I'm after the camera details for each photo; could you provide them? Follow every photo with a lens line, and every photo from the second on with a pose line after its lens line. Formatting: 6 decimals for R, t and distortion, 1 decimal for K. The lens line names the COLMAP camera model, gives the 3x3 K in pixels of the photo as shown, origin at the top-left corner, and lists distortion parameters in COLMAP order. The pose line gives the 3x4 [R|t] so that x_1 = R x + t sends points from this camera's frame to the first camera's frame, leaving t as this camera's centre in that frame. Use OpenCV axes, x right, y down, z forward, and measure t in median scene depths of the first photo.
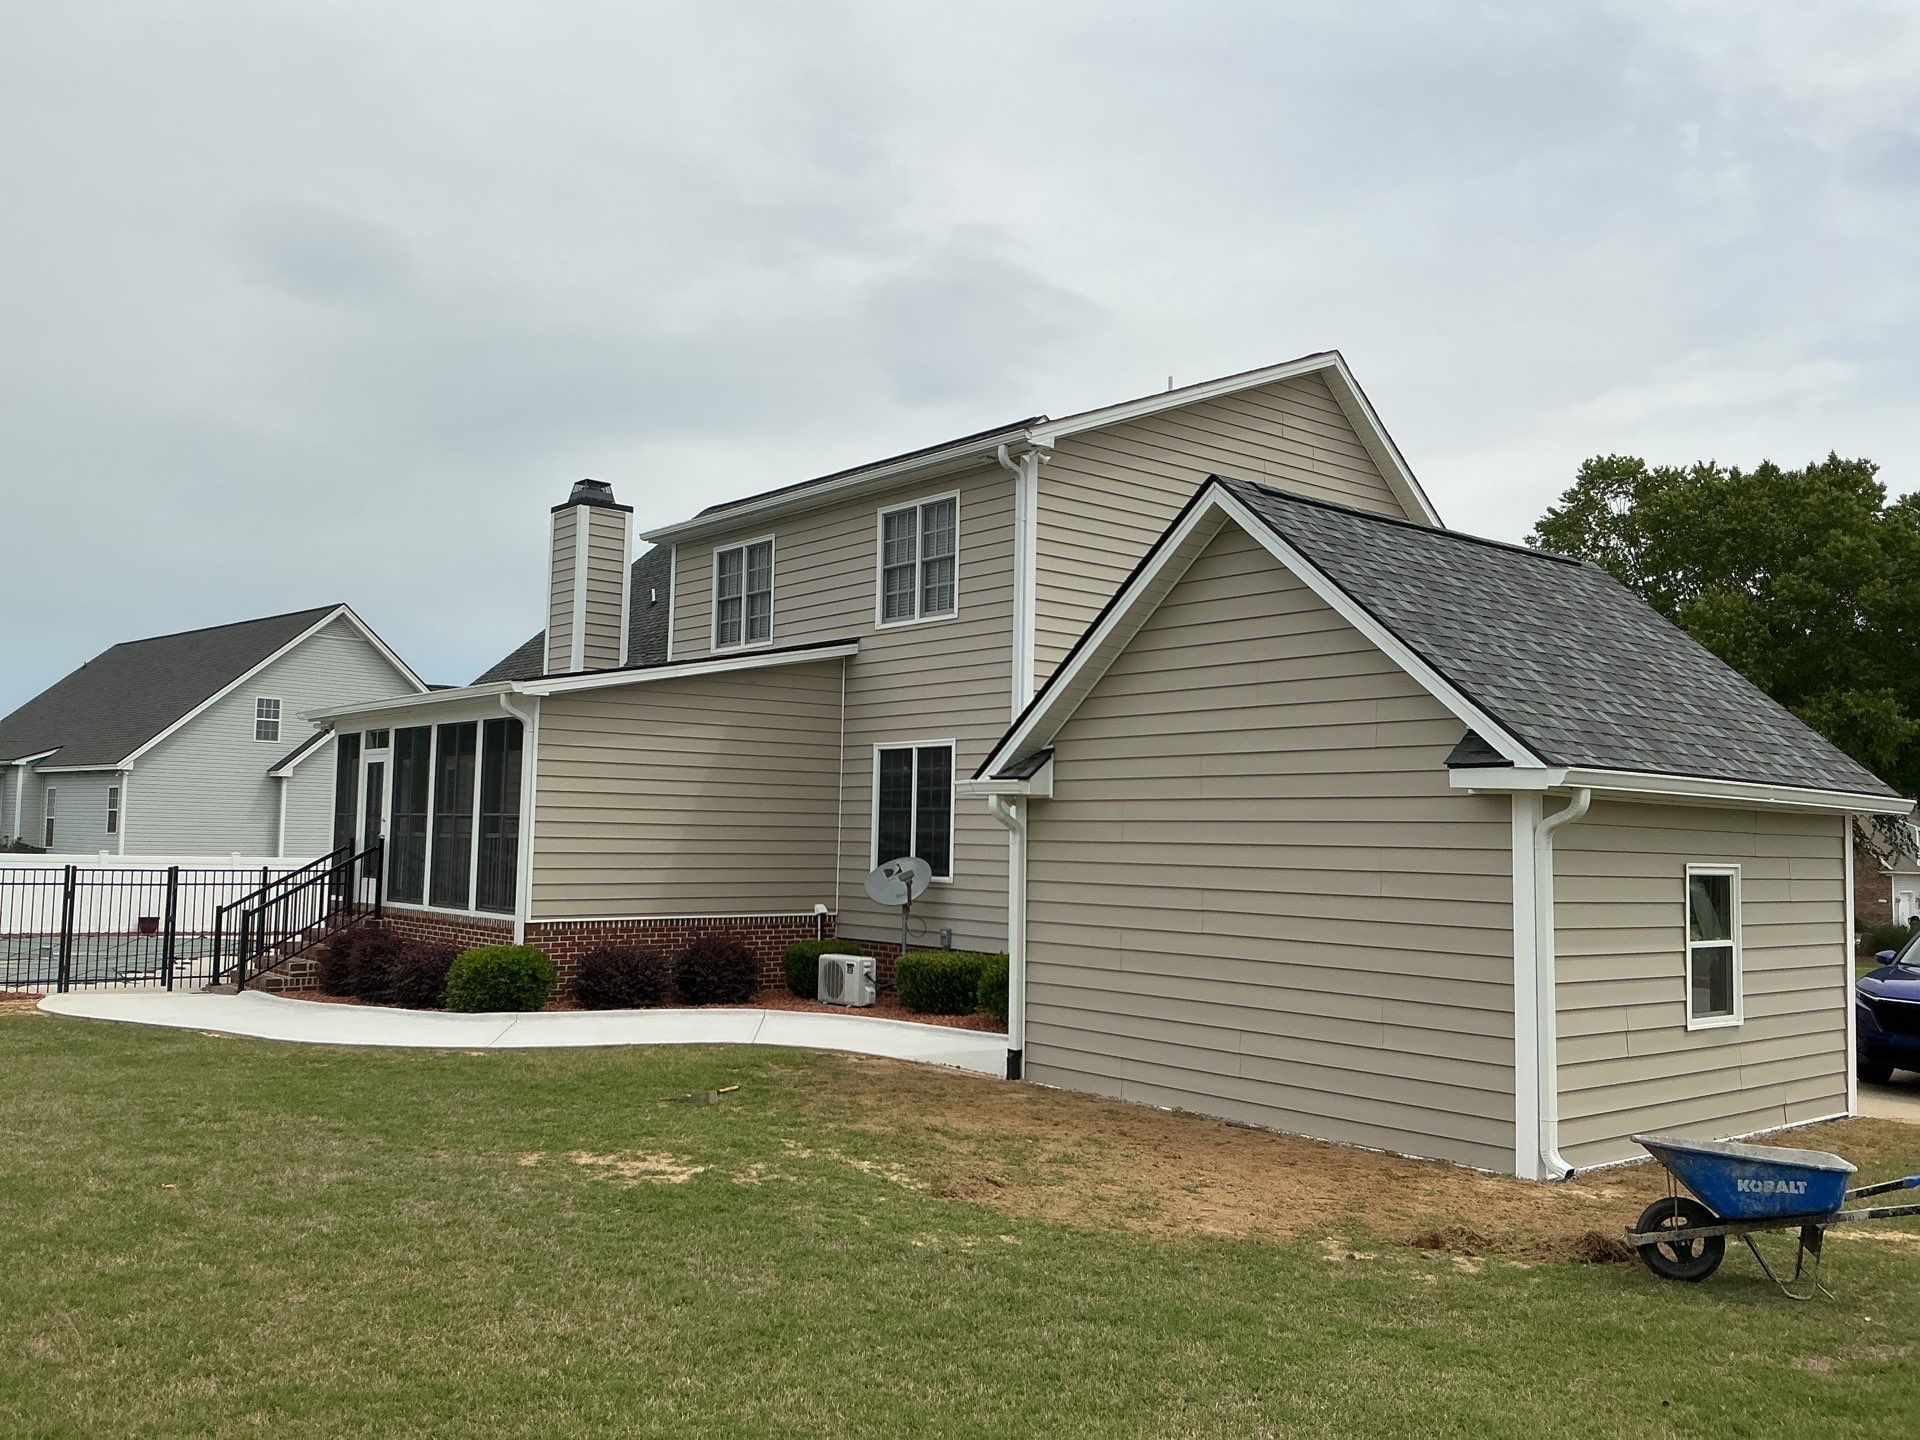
lens RADIAL K [[1630.9, 0, 931.3], [0, 1630.9, 708.7], [0, 0, 1]] dist [0.222355, -0.440066]
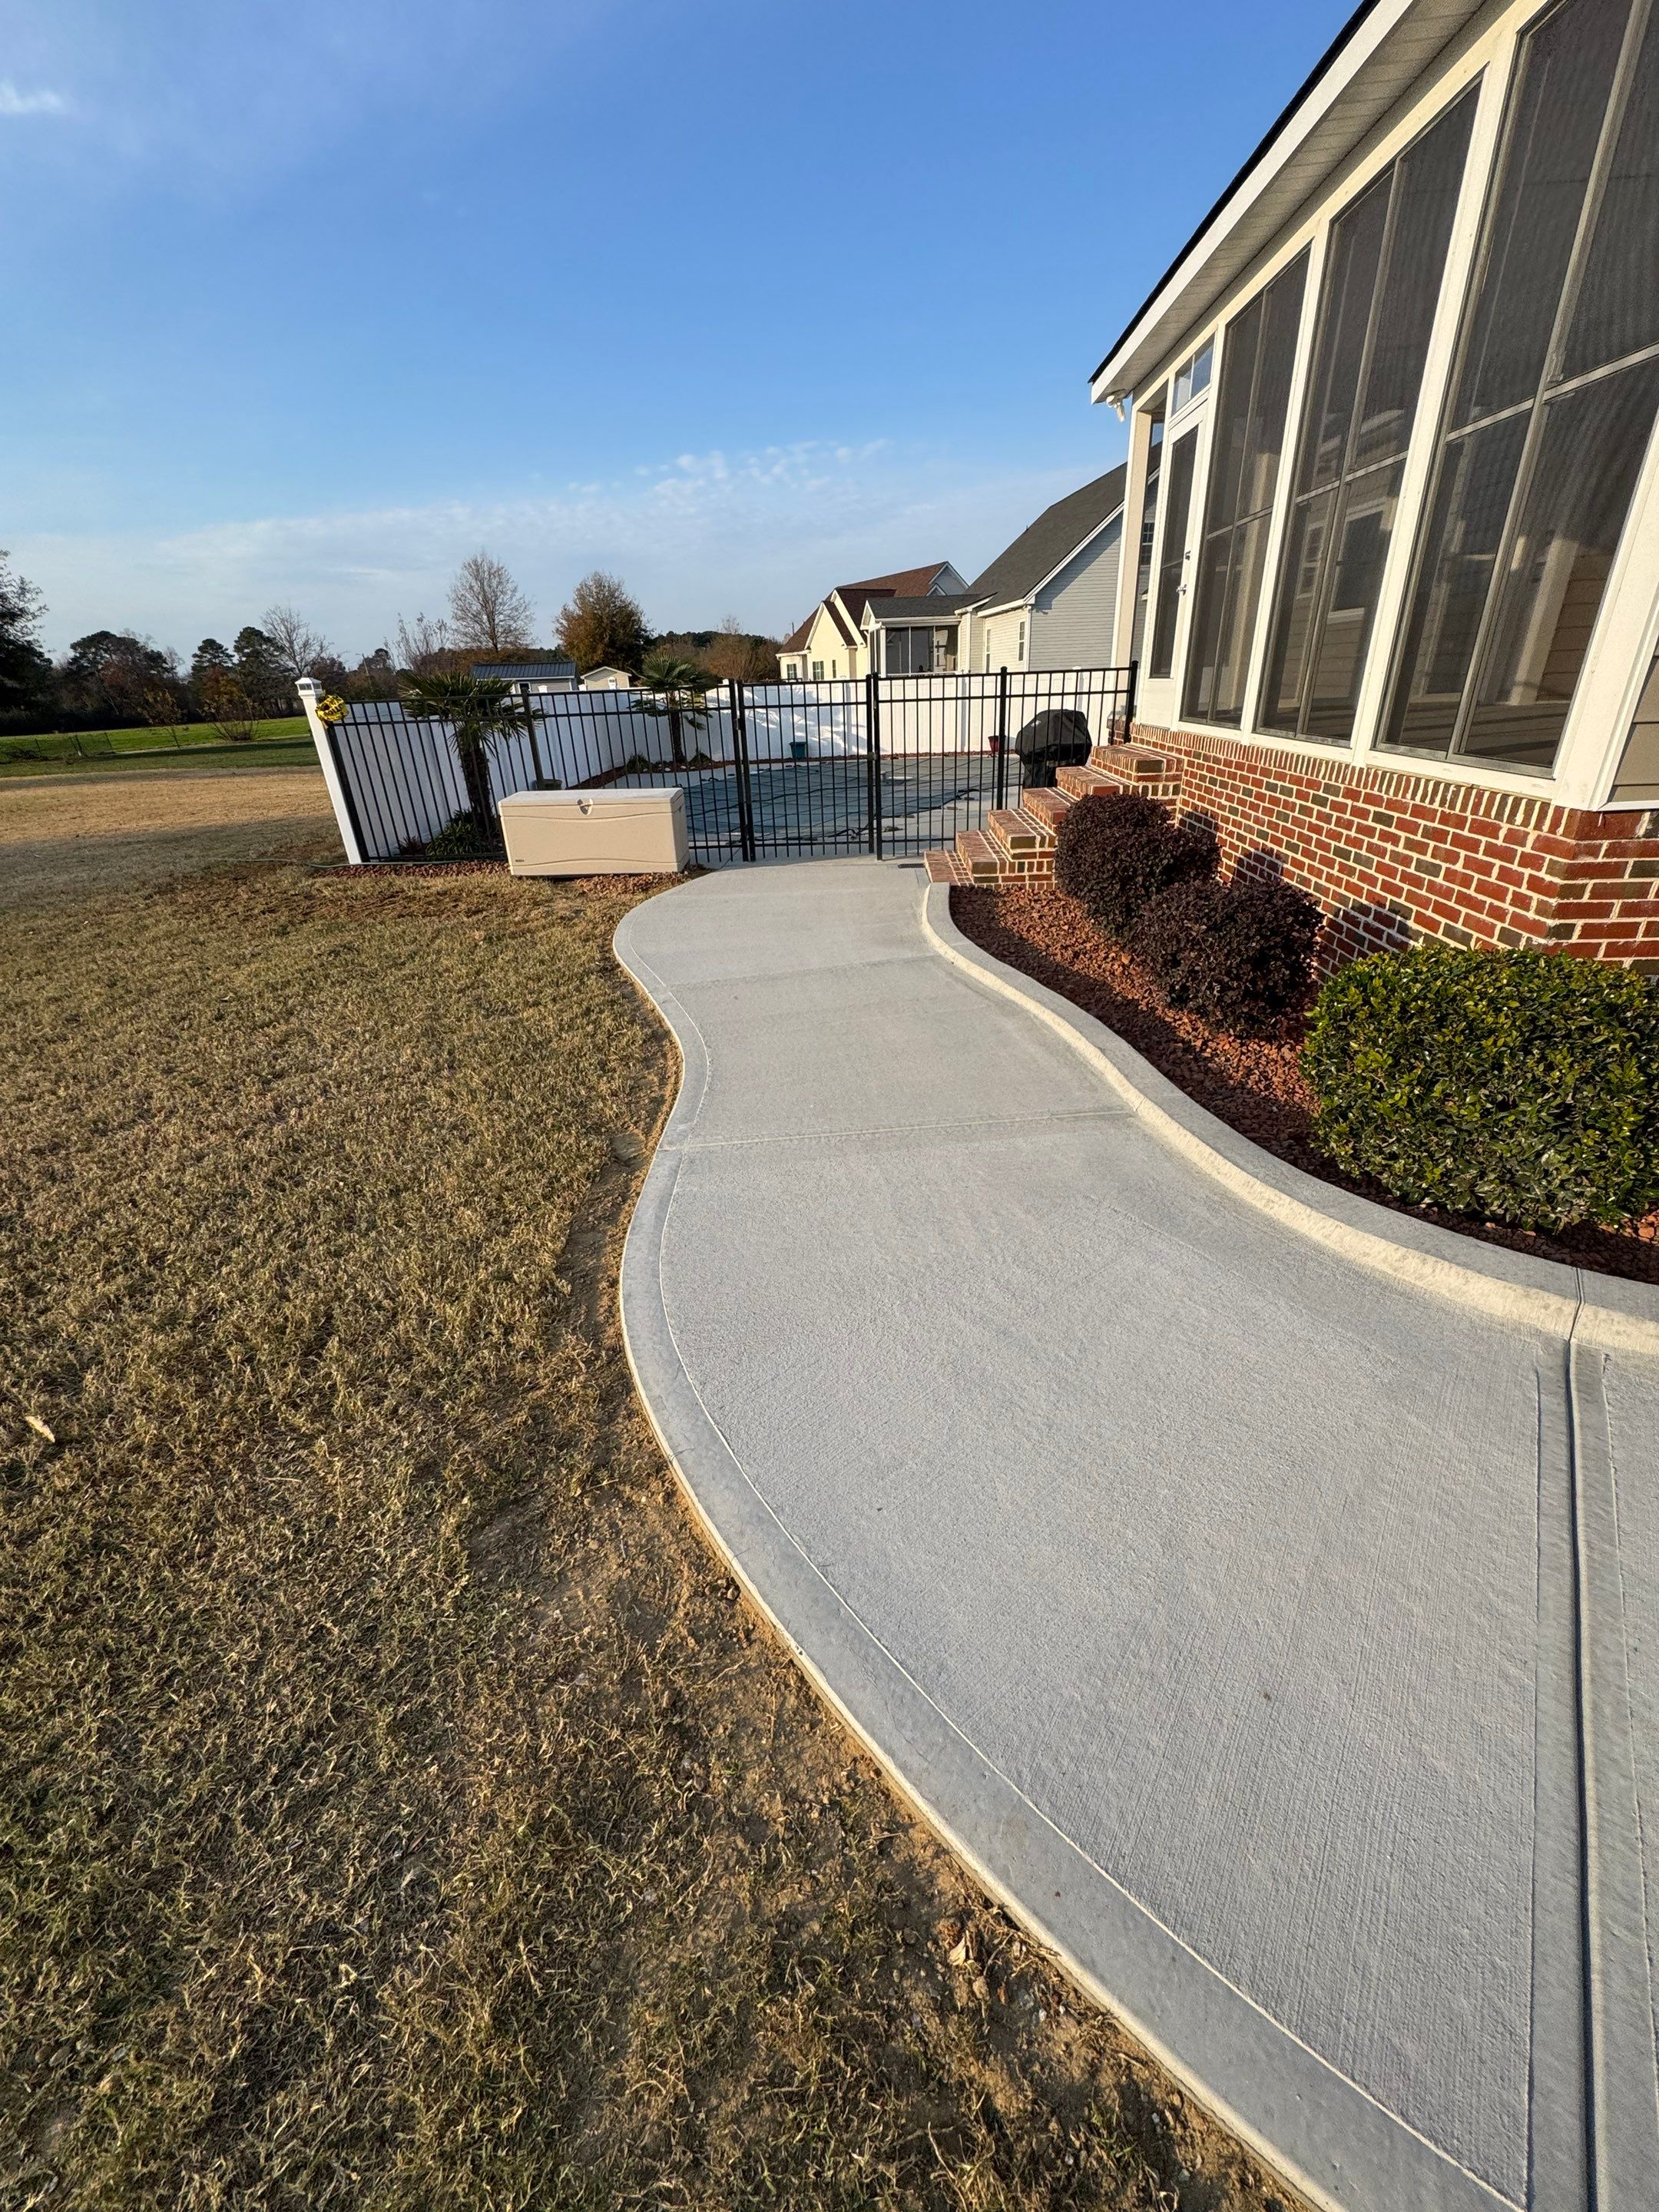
lens RADIAL K [[885.6, 0, 829.5], [0, 885.6, 1106.0], [0, 0, 1]] dist [-0.000253, 0.000542]
pose [[0.746935, 0.241929, -0.619321, -0.204082], [0.109113, 0.874226, 0.473100, 0.076483], [0.655883, -0.420951, 0.626593, 0.696736]]
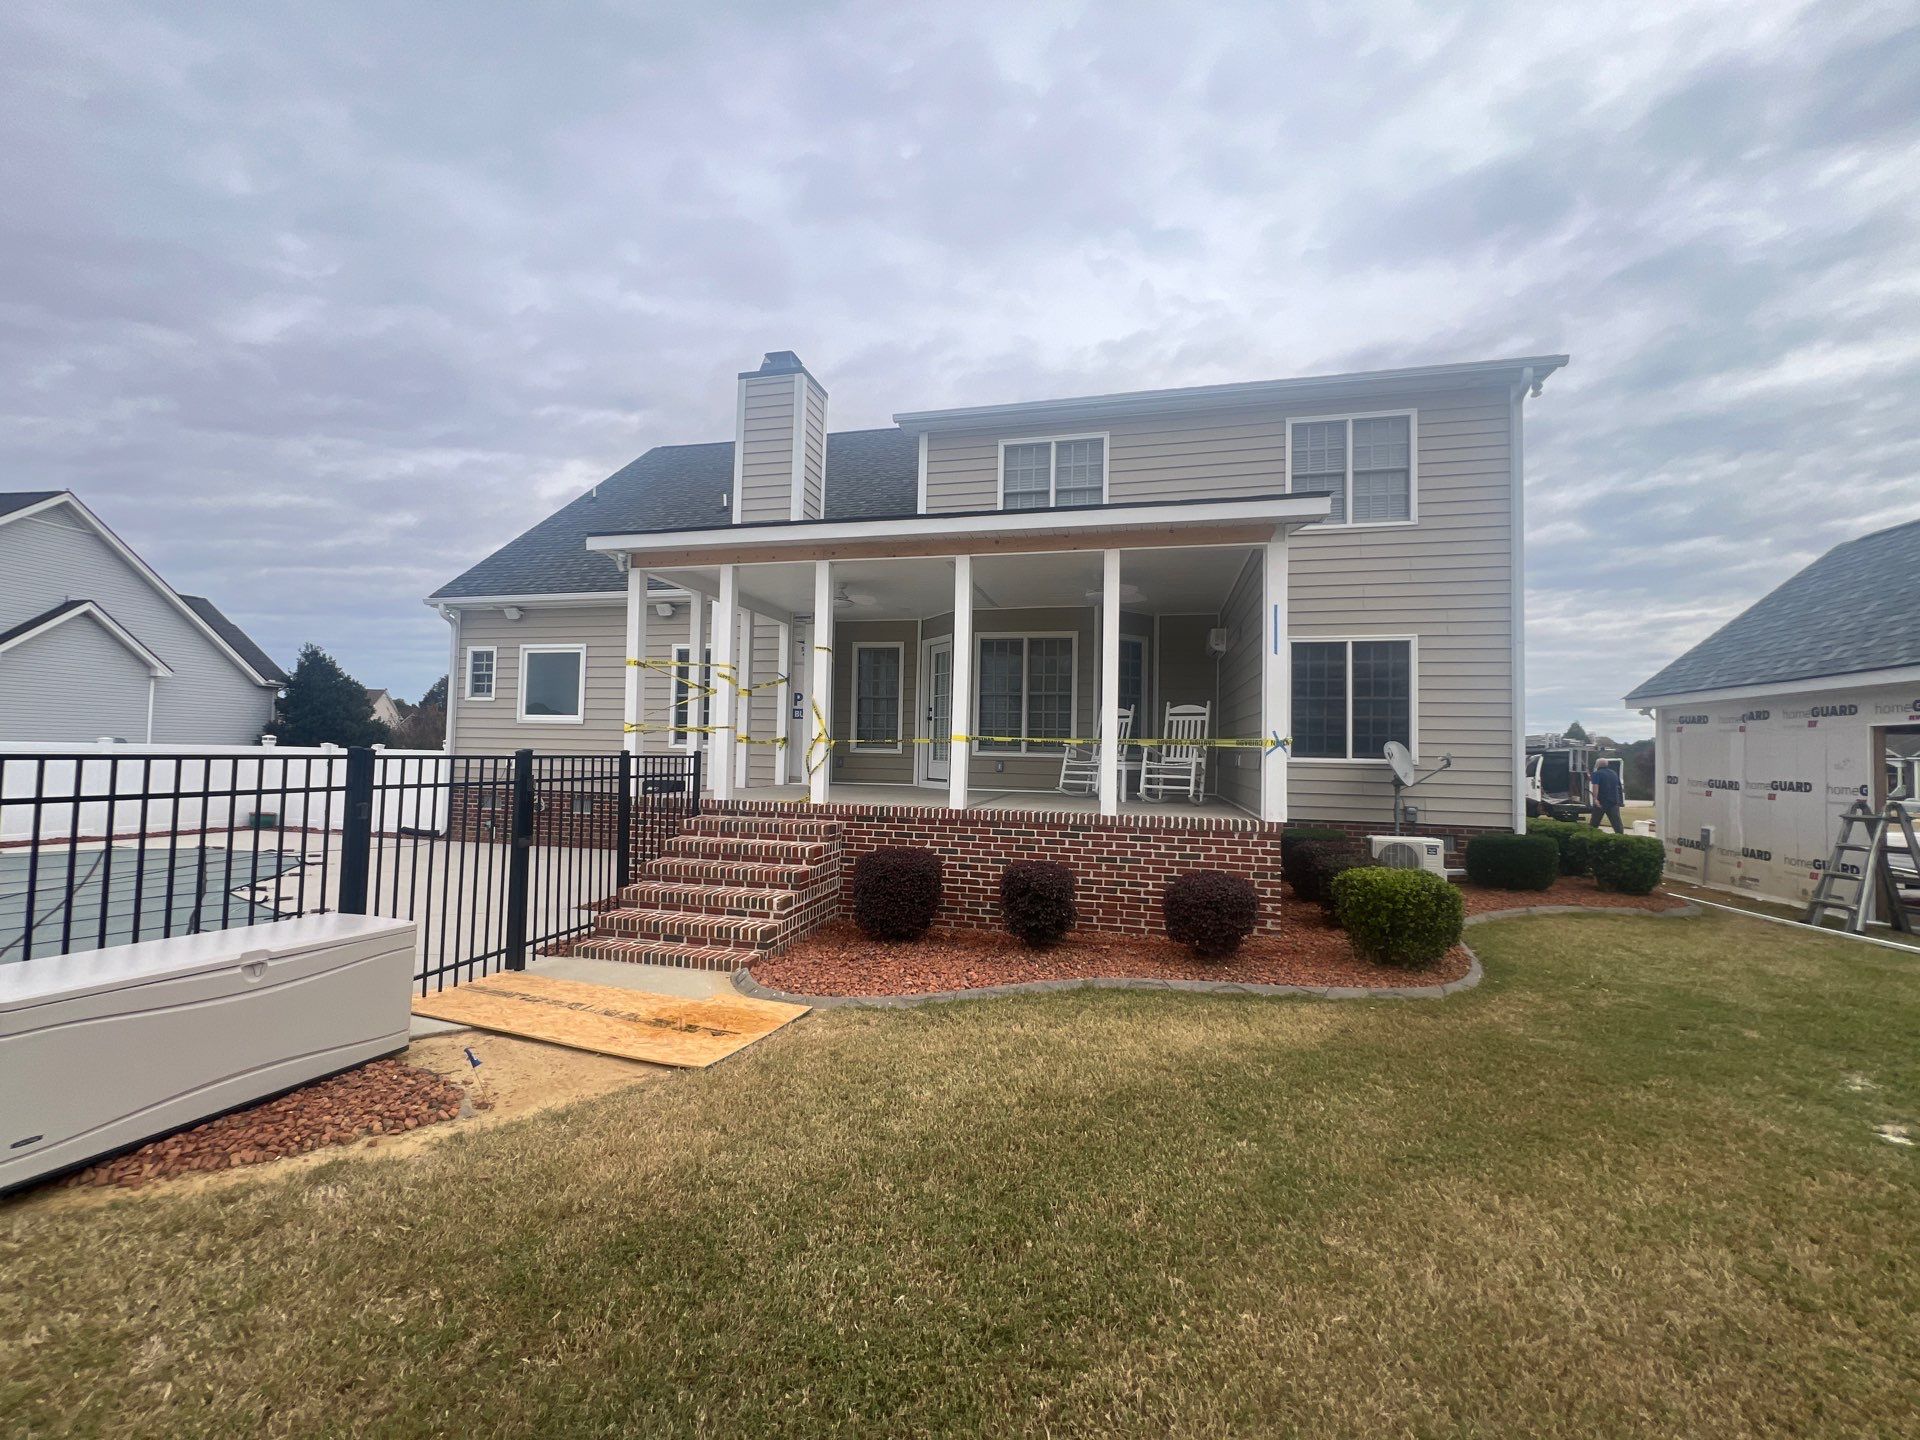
lens RADIAL K [[768.7, 0, 960.2], [0, 768.7, 723.6], [0, 0, 1]] dist [-0.000253, 0.000542]
pose [[0.786130, 0.016844, 0.617832, -0.501034], [-0.051577, 0.997930, 0.038420, 0.068081], [-0.615906, -0.062069, 0.785371, 0.711648]]
